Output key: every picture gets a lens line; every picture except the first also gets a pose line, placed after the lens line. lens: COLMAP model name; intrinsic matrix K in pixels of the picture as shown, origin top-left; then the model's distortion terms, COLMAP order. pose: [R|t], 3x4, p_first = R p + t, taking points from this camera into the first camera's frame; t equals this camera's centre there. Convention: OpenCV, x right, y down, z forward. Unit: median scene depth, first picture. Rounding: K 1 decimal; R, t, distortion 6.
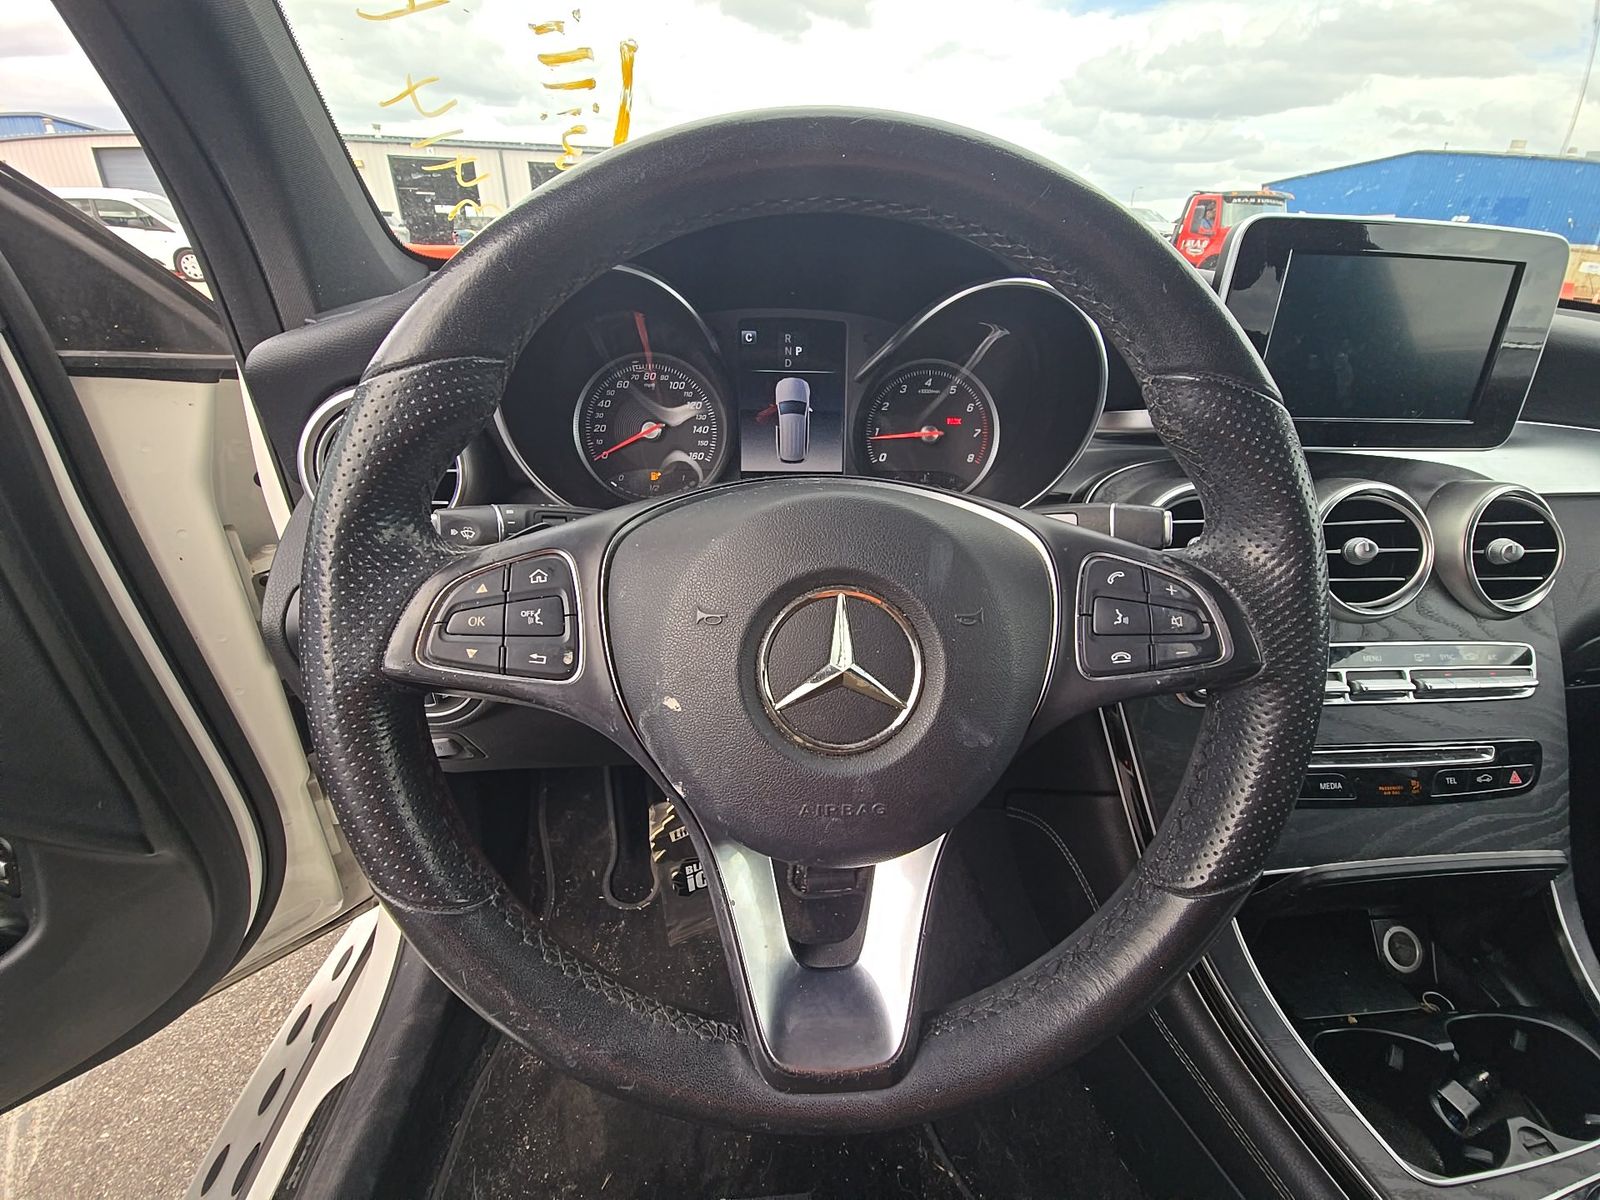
lens RADIAL K [[641.7, 0, 800.6], [0, 641.7, 593.8], [0, 0, 1]] dist [0.001650, -0.000132]
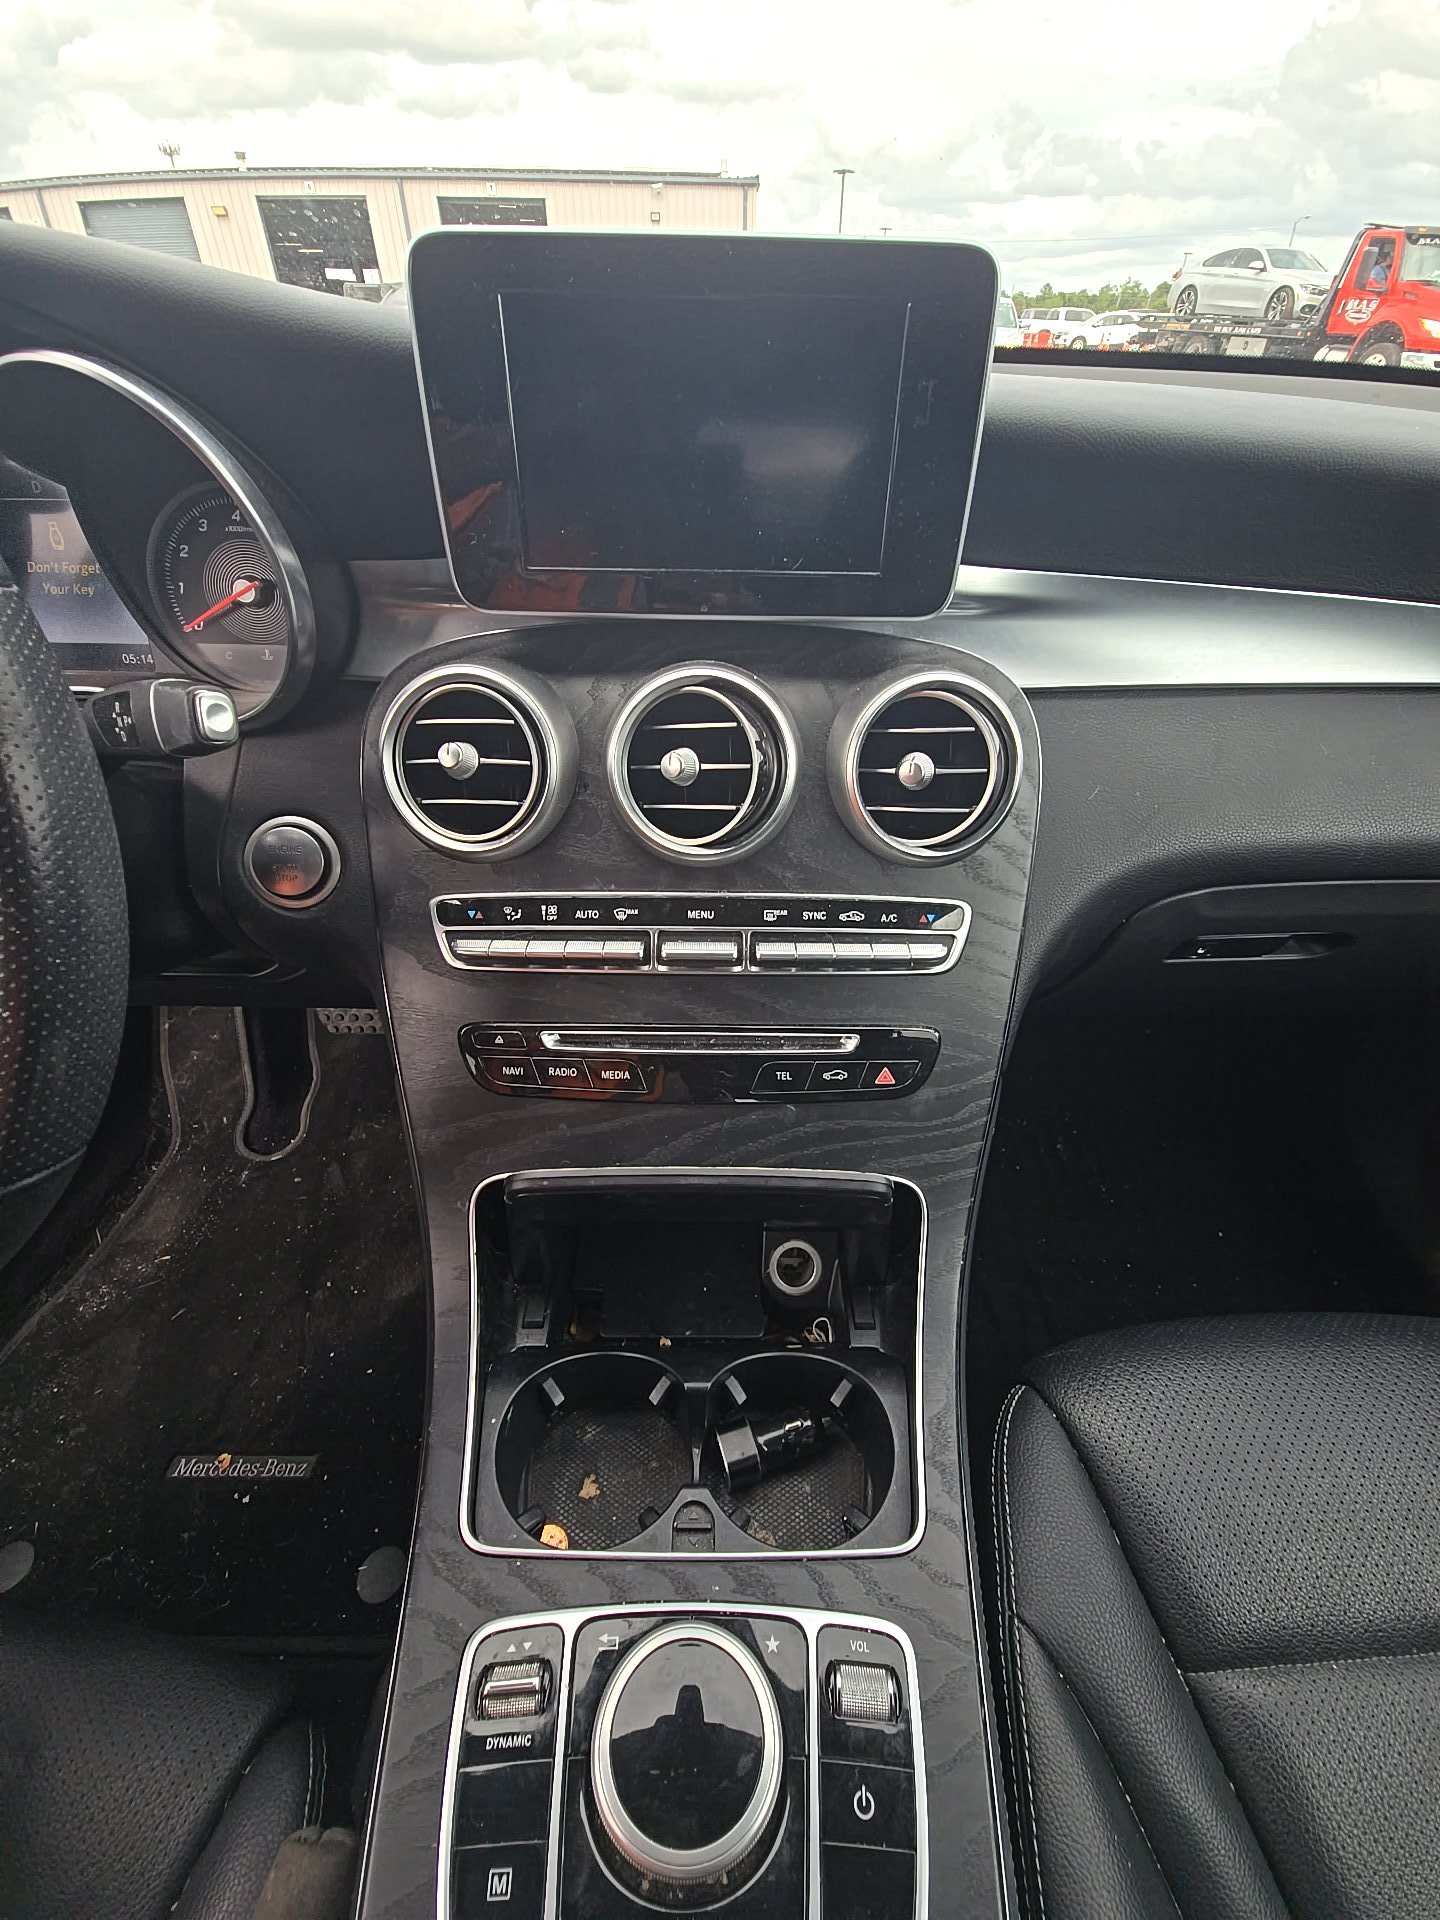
lens RADIAL K [[770.1, 0, 720.3], [0, 770.1, 957.0], [0, 0, 1]] dist [0.001650, -0.000132]
pose [[0.996326, 0.041374, -0.074988, 0.430338], [-0.026283, 0.981029, 0.192069, -0.010437], [0.081512, -0.189392, 0.978512, 0.050767]]
